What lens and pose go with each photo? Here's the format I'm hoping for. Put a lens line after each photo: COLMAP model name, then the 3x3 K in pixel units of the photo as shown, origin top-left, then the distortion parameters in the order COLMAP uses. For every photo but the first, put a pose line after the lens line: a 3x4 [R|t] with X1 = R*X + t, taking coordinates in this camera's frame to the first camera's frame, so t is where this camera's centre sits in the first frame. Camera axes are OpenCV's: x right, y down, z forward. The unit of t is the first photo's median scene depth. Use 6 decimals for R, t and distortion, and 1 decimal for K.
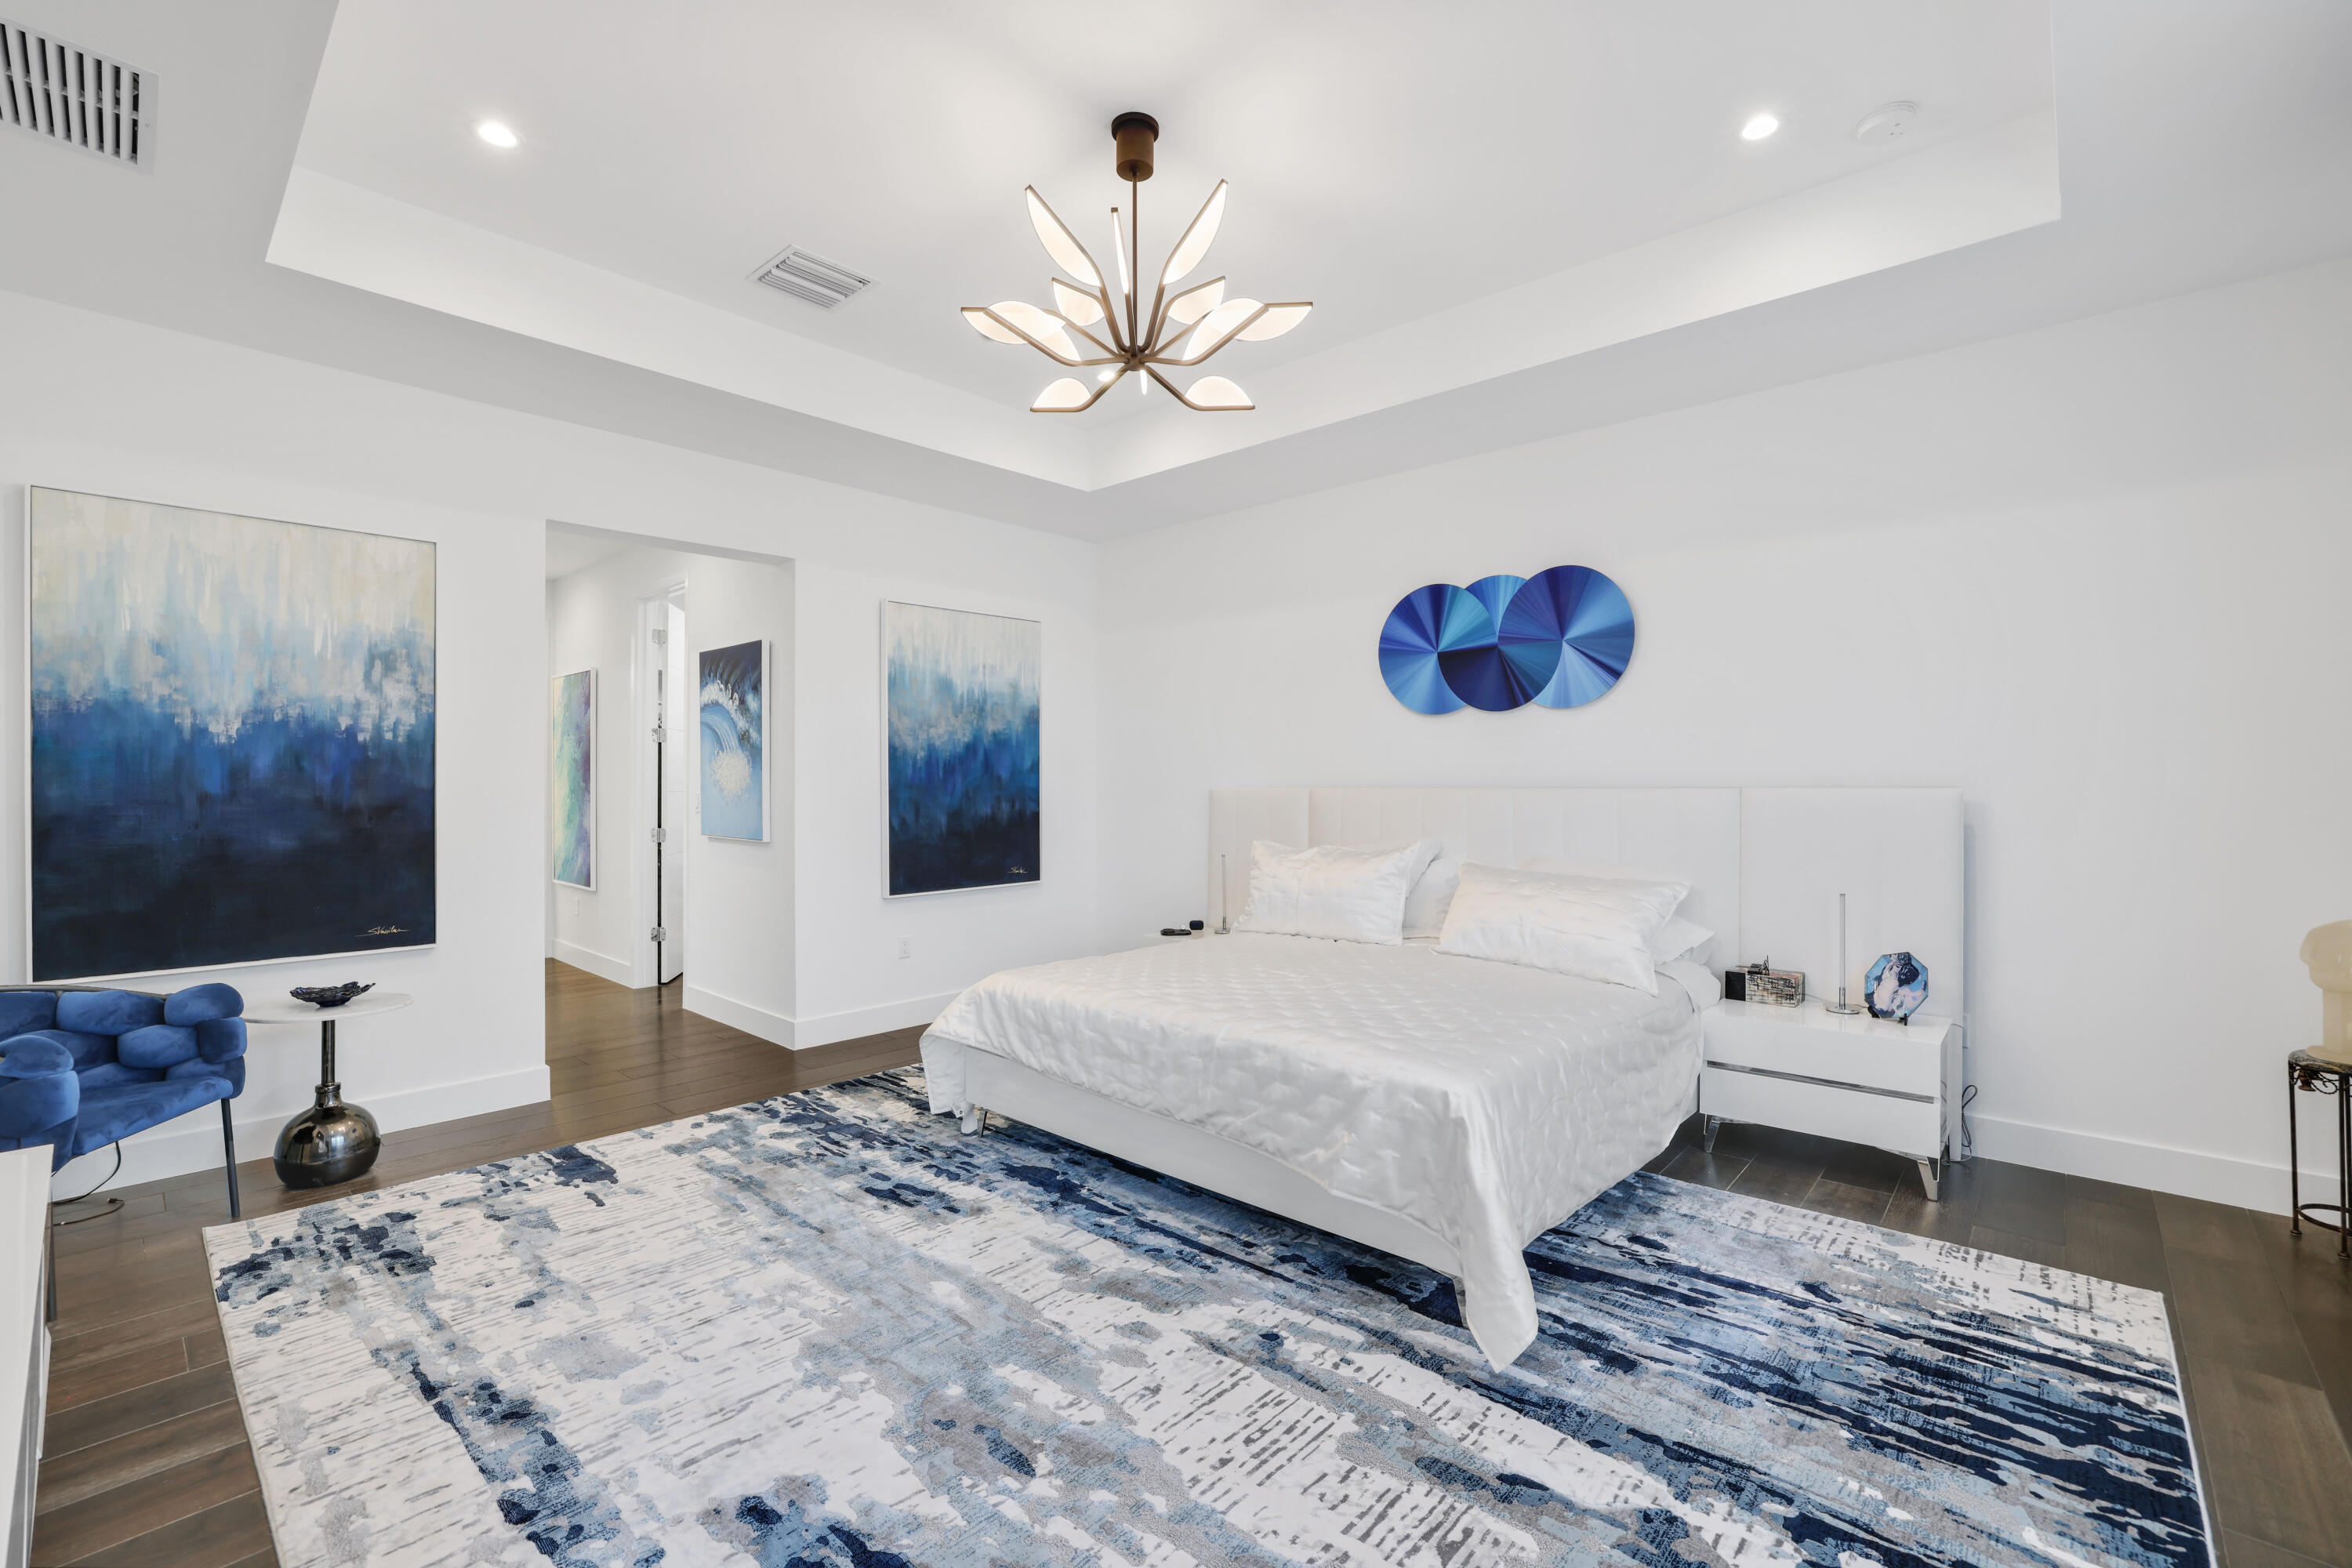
lens RADIAL K [[1005.2, 0, 1192.8], [0, 1005.2, 783.7], [0, 0, 1]] dist [-0.028412, 0.001467]
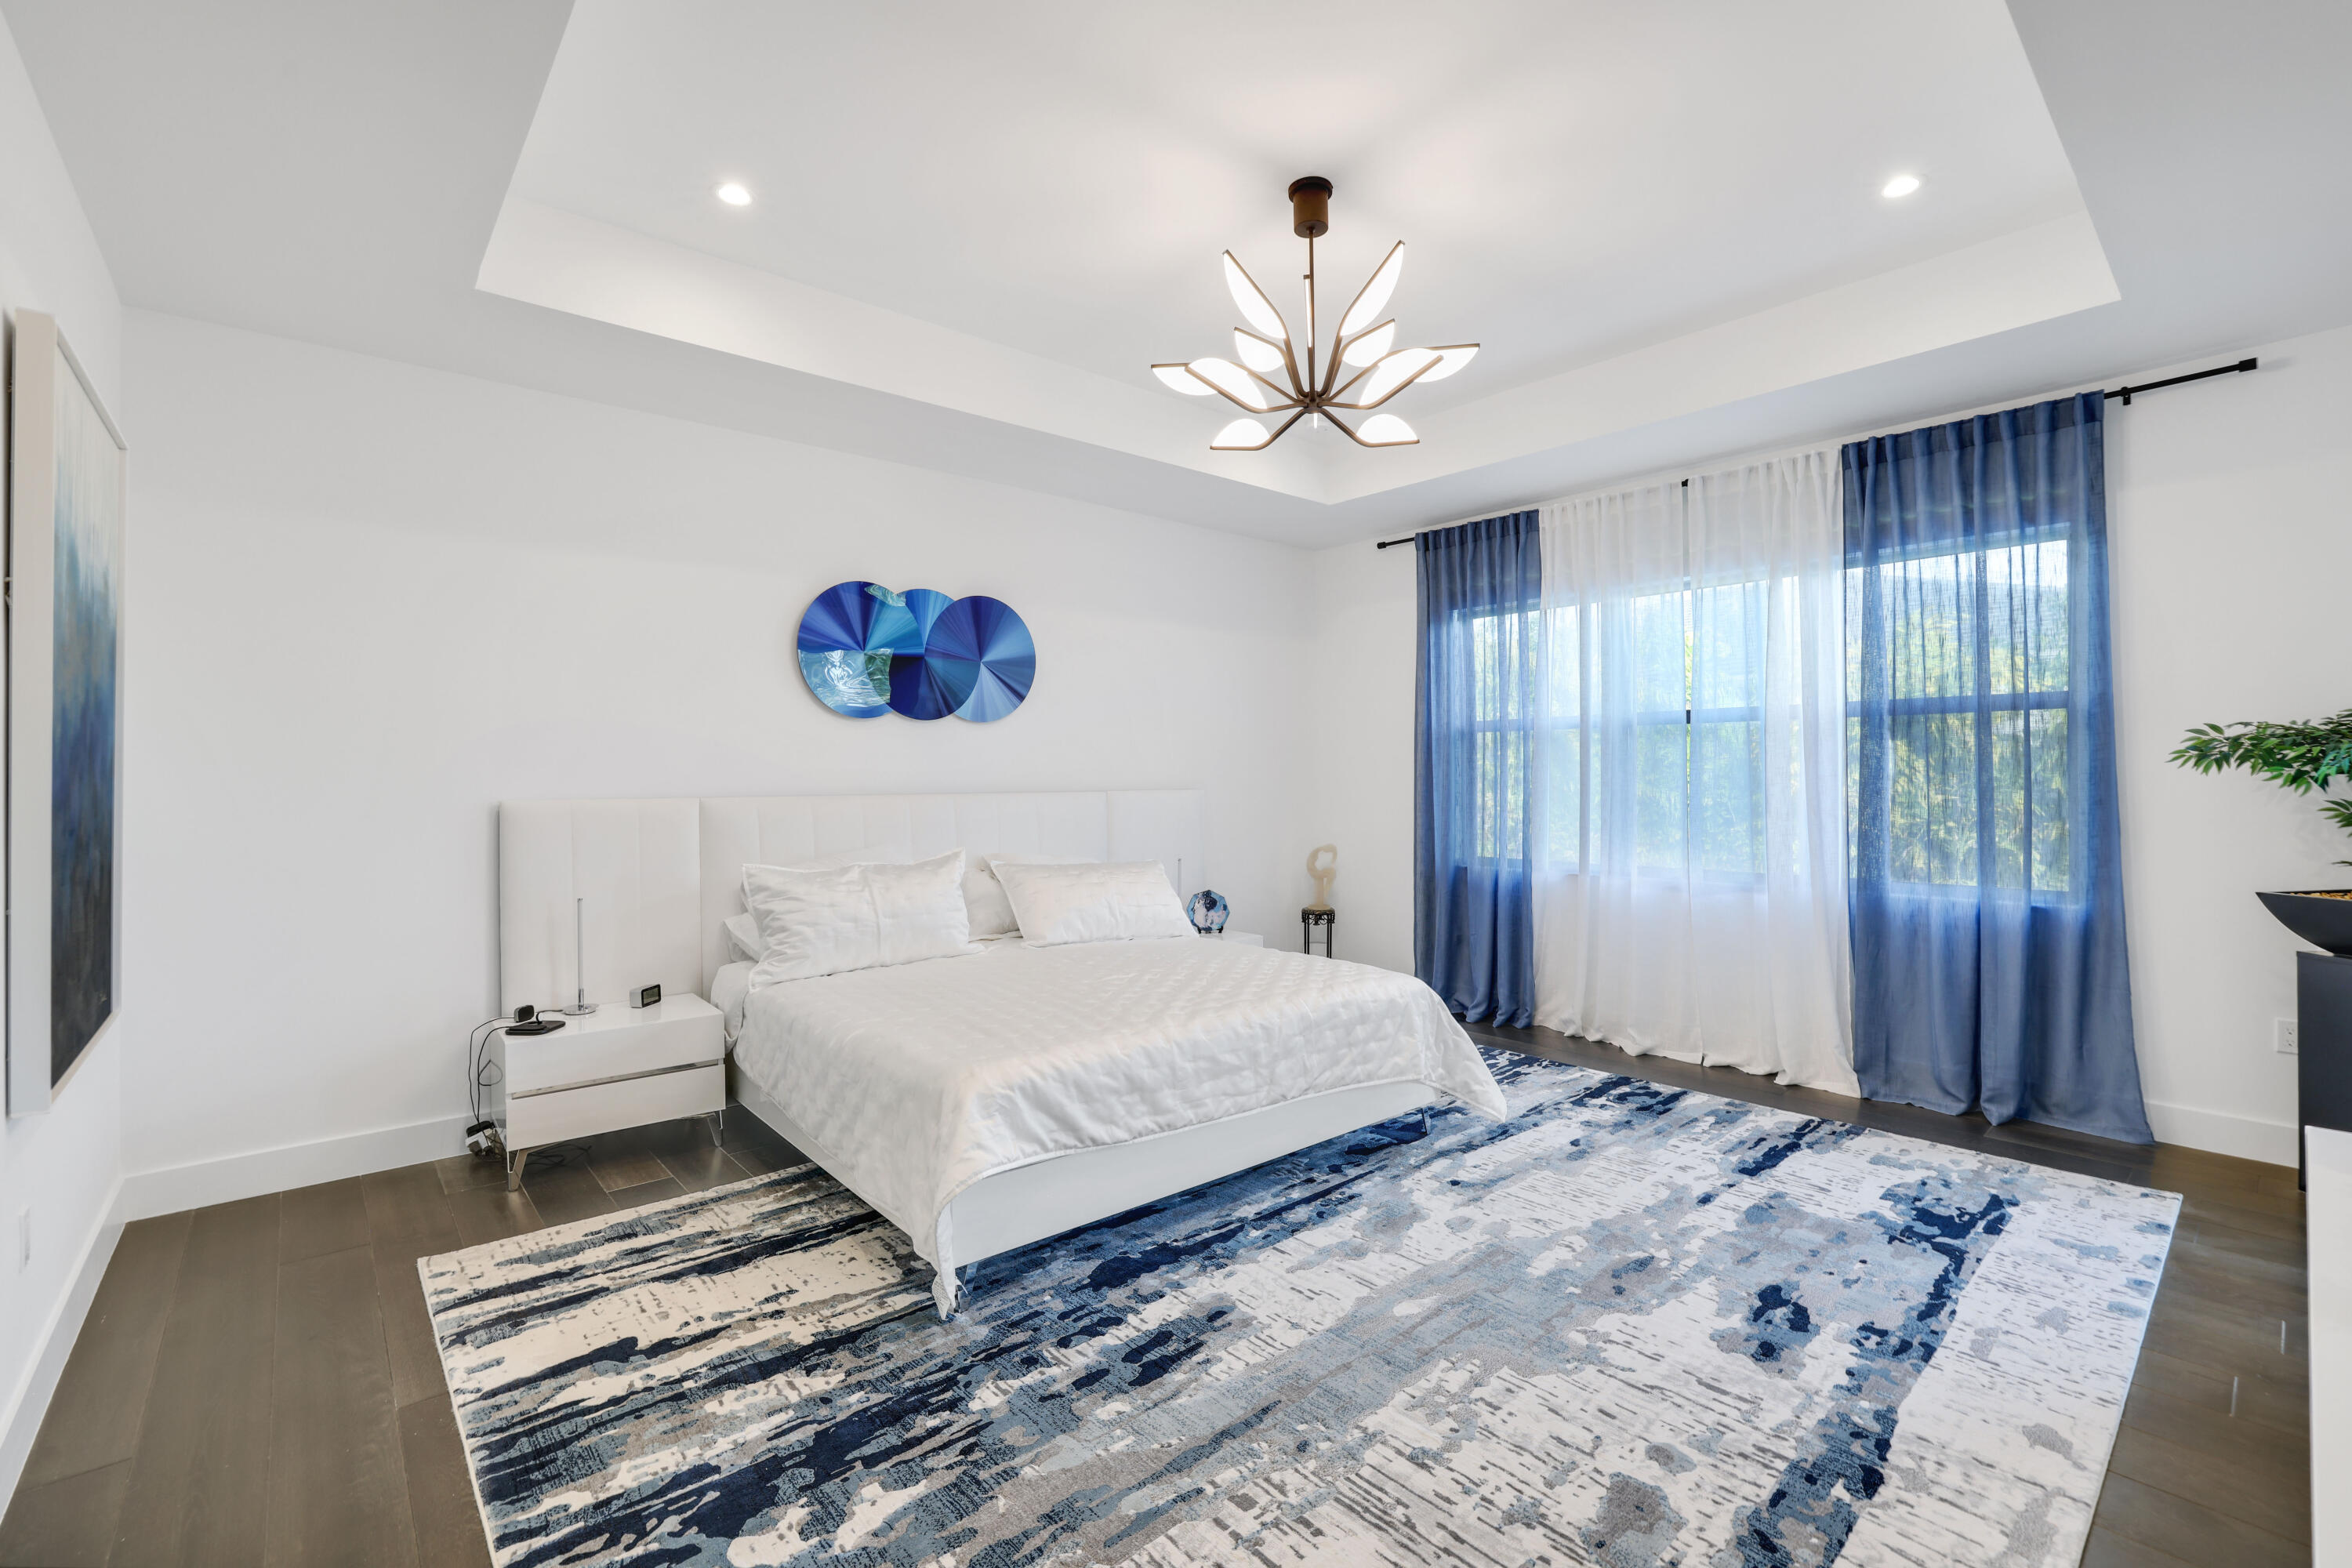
lens RADIAL K [[1005.2, 0, 1192.5], [0, 1005.2, 778.3], [0, 0, 1]] dist [-0.028412, 0.001467]
pose [[0.119249, 0.002451, 0.992861, -0.975182], [0.001996, 0.999994, -0.002709, -0.011884], [-0.992862, 0.002305, 0.119244, 0.849104]]
